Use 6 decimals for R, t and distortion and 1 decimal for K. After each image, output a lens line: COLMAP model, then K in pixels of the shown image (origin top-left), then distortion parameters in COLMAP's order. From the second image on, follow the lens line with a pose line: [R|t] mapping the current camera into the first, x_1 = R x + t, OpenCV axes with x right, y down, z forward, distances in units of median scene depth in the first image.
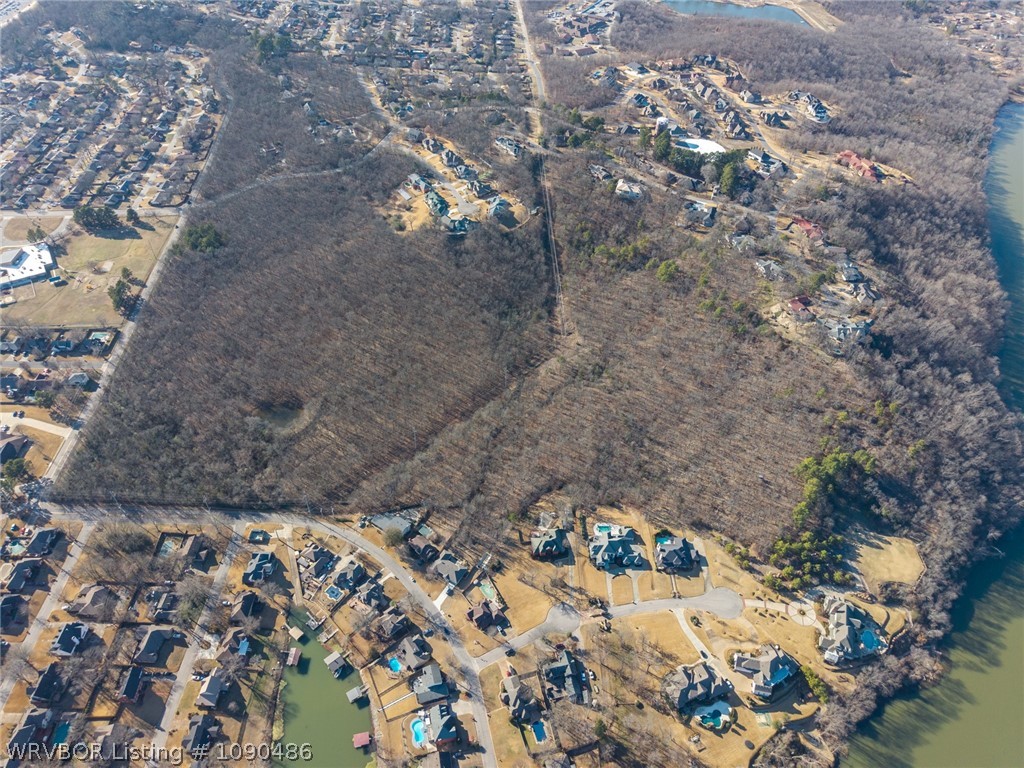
lens RADIAL K [[686.8, 0, 512.0], [0, 686.8, 384.0], [0, 0, 1]] dist [0.011384, -0.010591]
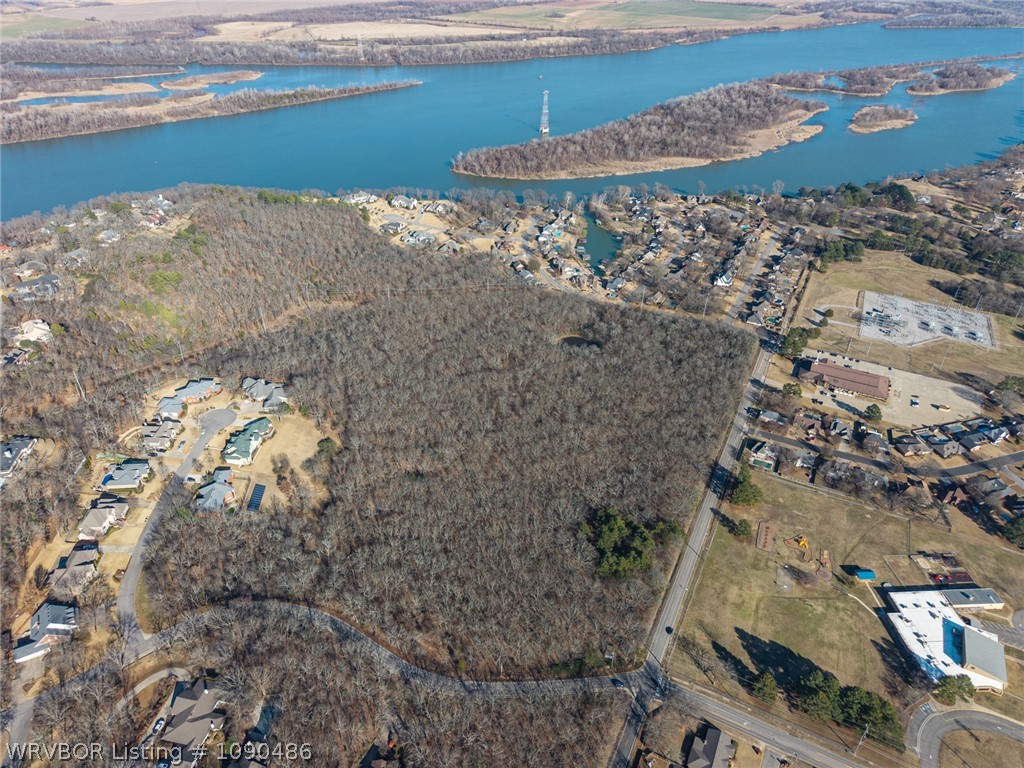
lens RADIAL K [[698.3, 0, 512.0], [0, 698.3, 384.0], [0, 0, 1]] dist [0.003159, -0.003421]
pose [[-0.873150, -0.307713, 0.378049, -0.780211], [0.304652, 0.260941, 0.916022, -1.128639], [-0.380521, 0.914999, -0.134095, 1.416071]]
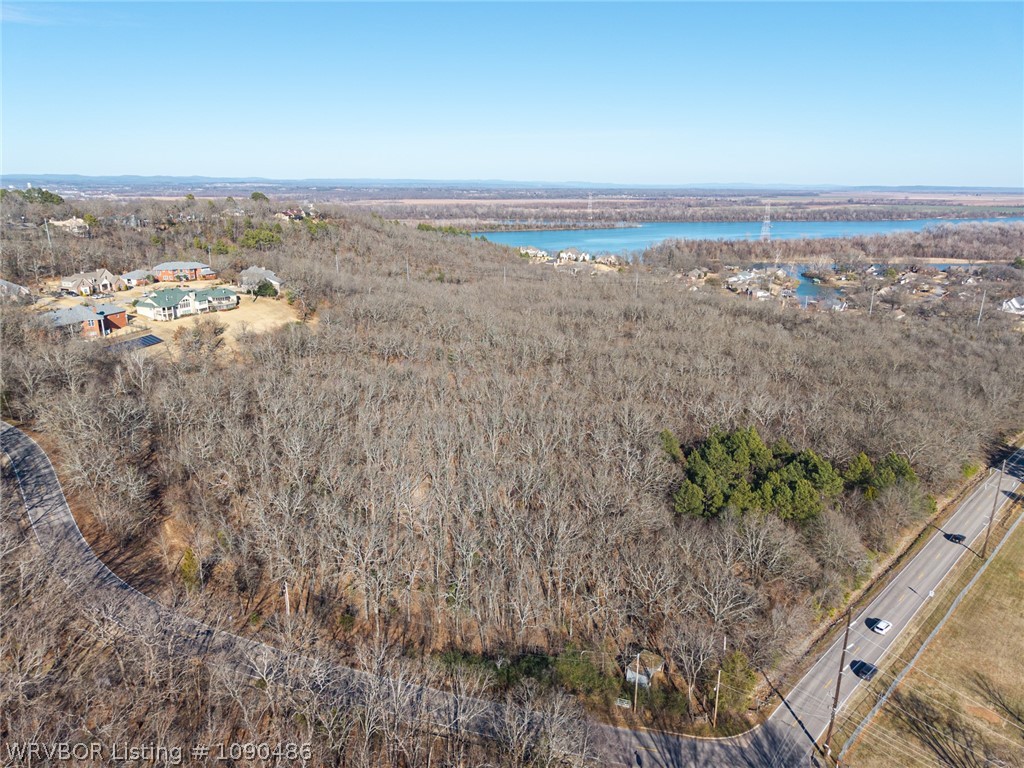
lens RADIAL K [[686.8, 0, 512.0], [0, 686.8, 384.0], [0, 0, 1]] dist [0.011384, -0.010591]
pose [[-0.657745, -0.238186, 0.714590, -0.790672], [0.510401, 0.556753, 0.655375, -0.600553], [-0.553952, 0.795797, -0.244631, 1.536399]]
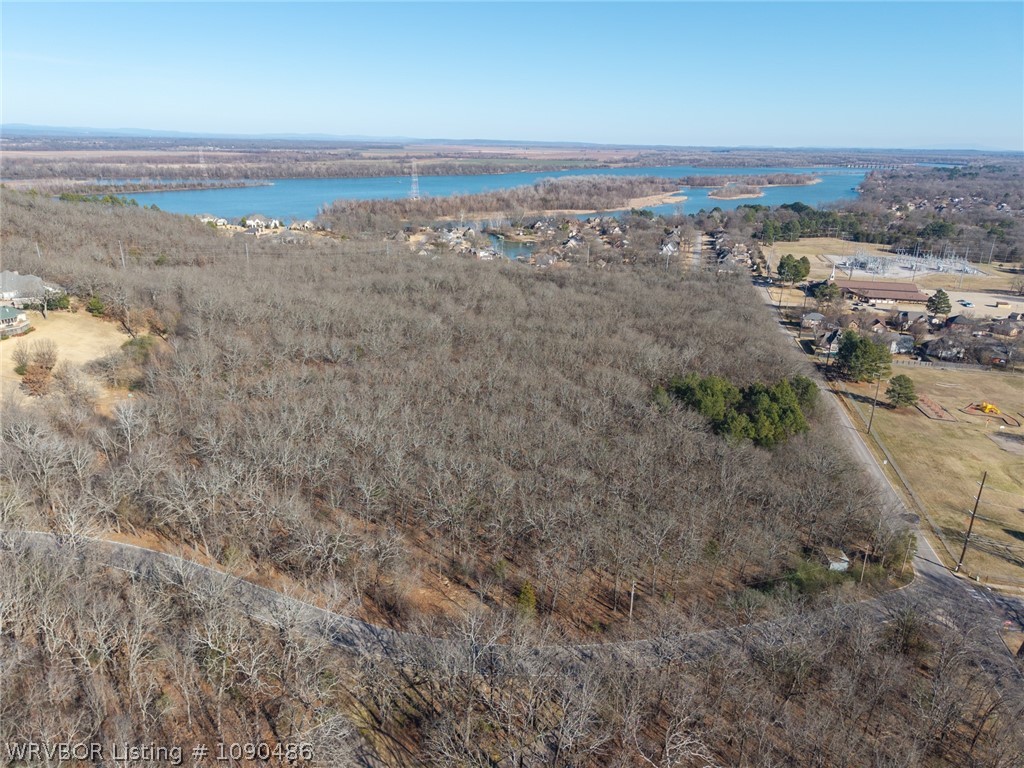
lens RADIAL K [[686.8, 0, 512.0], [0, 686.8, 384.0], [0, 0, 1]] dist [0.011384, -0.010591]
pose [[-0.958773, -0.137179, 0.248872, -0.612625], [0.163106, 0.451505, 0.877234, -0.702709], [-0.232705, 0.881661, -0.410516, 1.619182]]
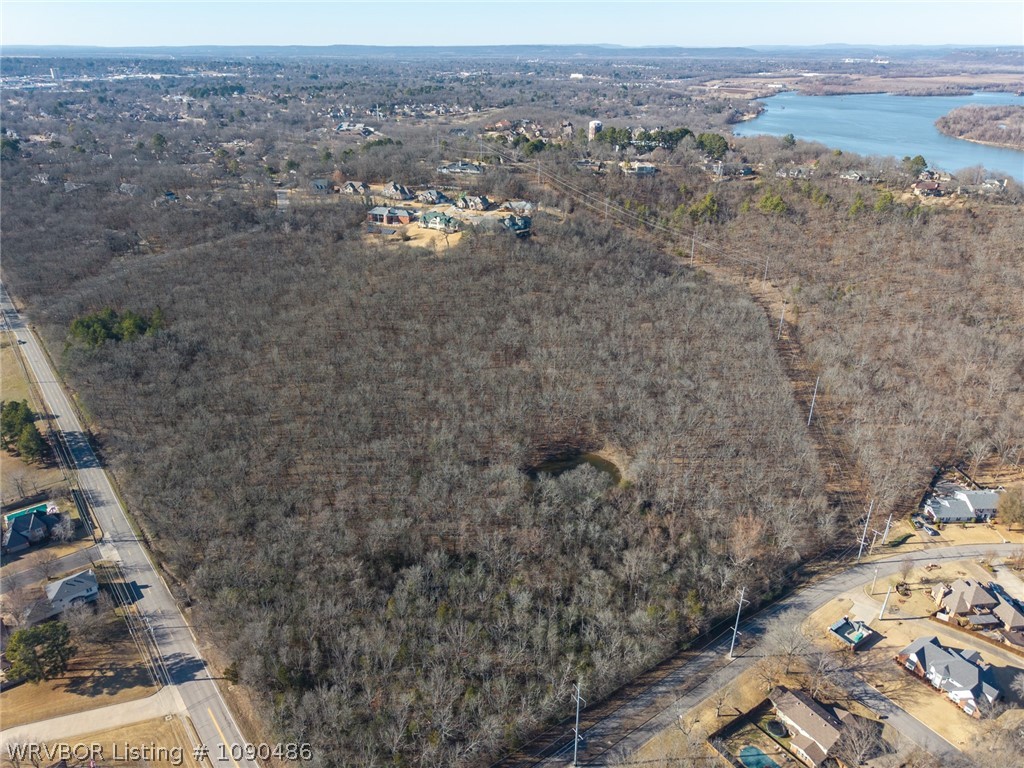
lens RADIAL K [[704.9, 0, 512.0], [0, 704.9, 384.0], [0, 0, 1]] dist [0.008331, -0.004962]
pose [[0.809263, -0.275652, 0.518758, -0.705764], [0.424226, 0.885079, -0.191489, 0.076765], [-0.406357, 0.375036, 0.833200, 0.645559]]
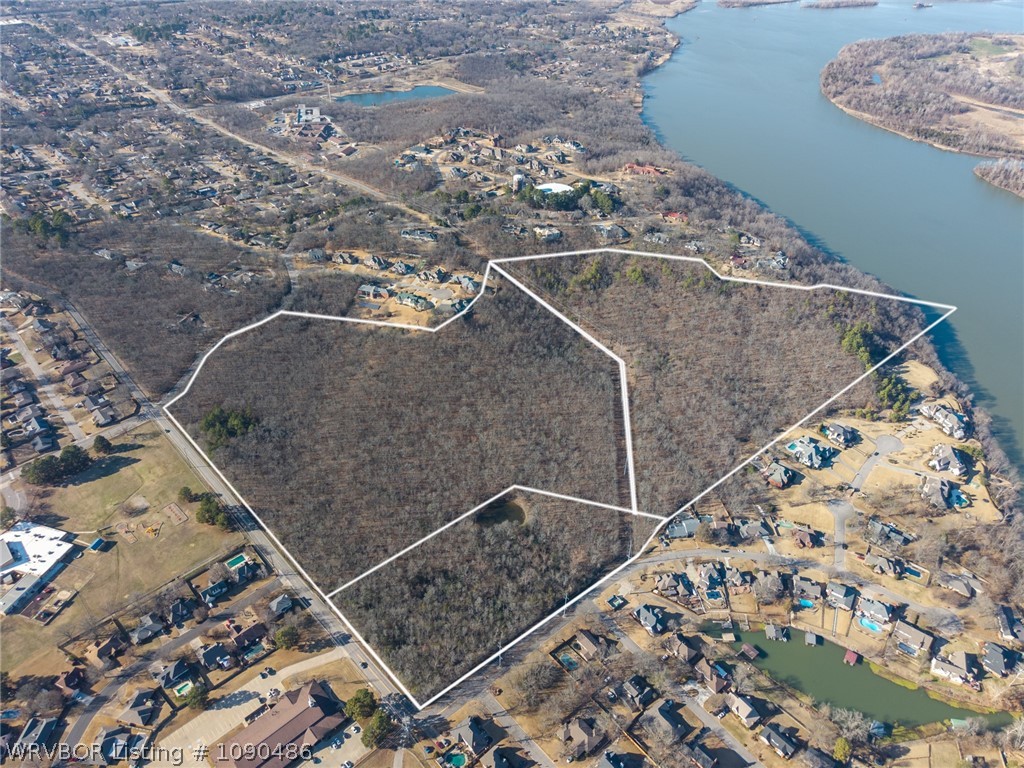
lens RADIAL K [[686.8, 0, 512.0], [0, 686.8, 384.0], [0, 0, 1]] dist [0.011384, -0.010591]
pose [[0.757248, -0.402353, 0.514477, -0.860355], [0.458361, 0.888536, 0.020238, -0.155386], [-0.465275, 0.220491, 0.857265, 0.117861]]
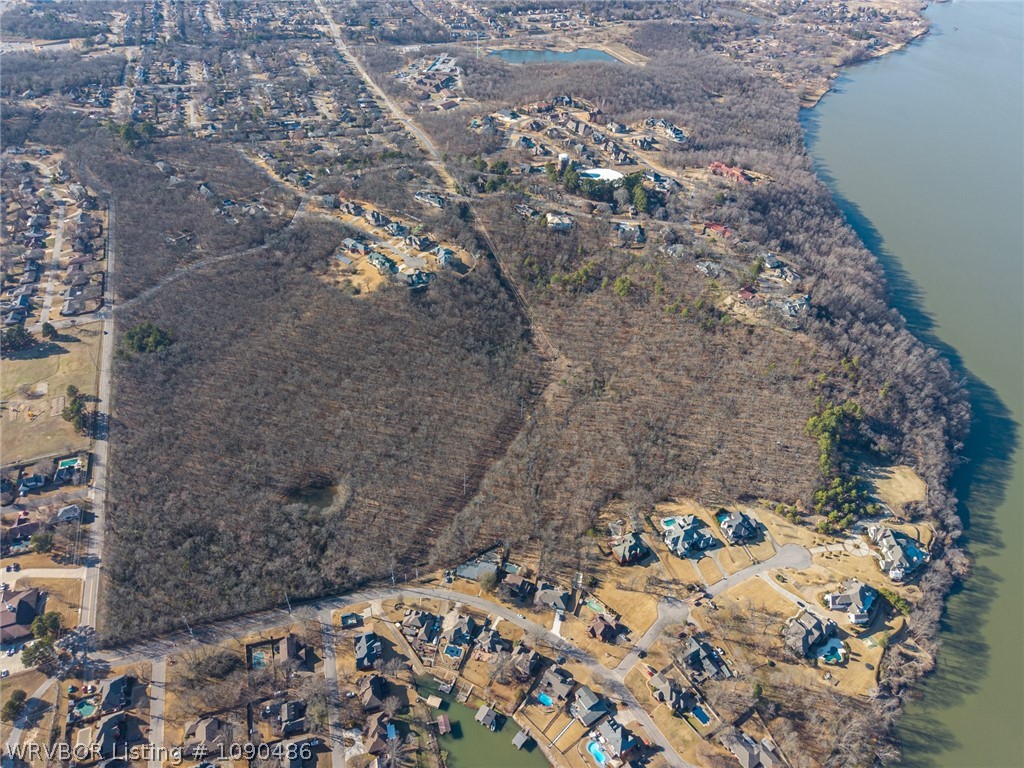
lens RADIAL K [[686.8, 0, 512.0], [0, 686.8, 384.0], [0, 0, 1]] dist [0.011384, -0.010591]
pose [[0.949070, -0.202957, 0.240988, -0.311156], [0.218445, 0.975066, -0.039101, -0.011848], [-0.227043, 0.089752, 0.969740, -0.006955]]
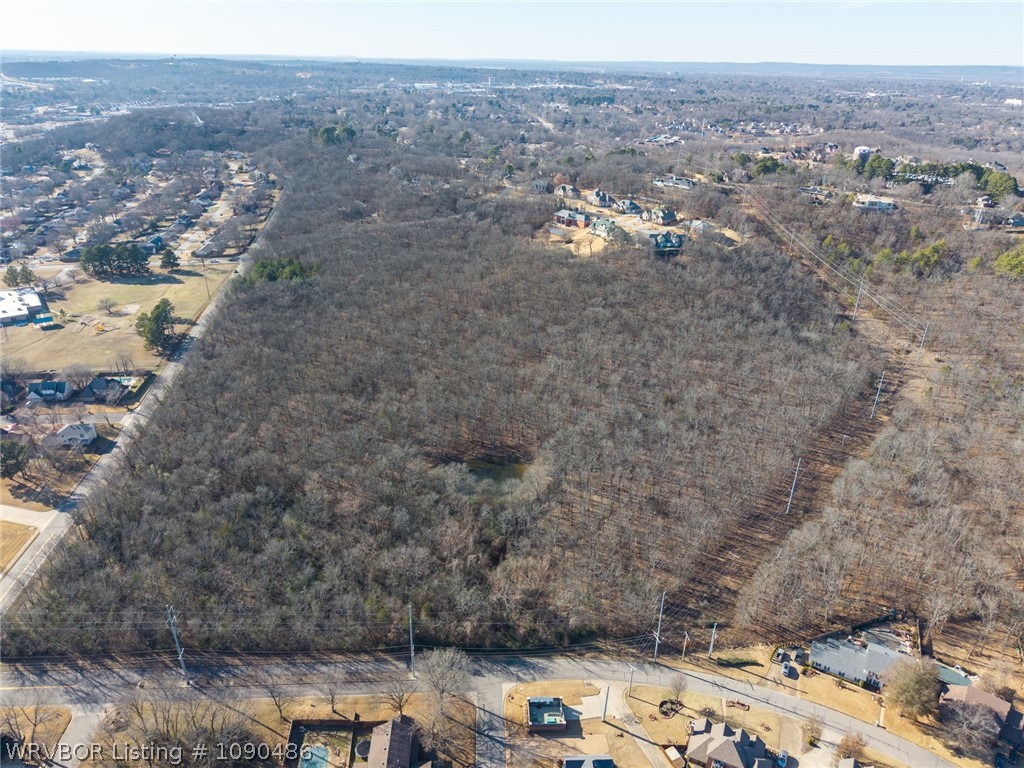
lens RADIAL K [[686.8, 0, 512.0], [0, 686.8, 384.0], [0, 0, 1]] dist [0.011384, -0.010591]
pose [[0.996936, -0.041520, 0.066296, -0.396300], [0.060783, 0.944642, -0.322423, 0.165655], [-0.049239, 0.325465, 0.944271, 0.571453]]
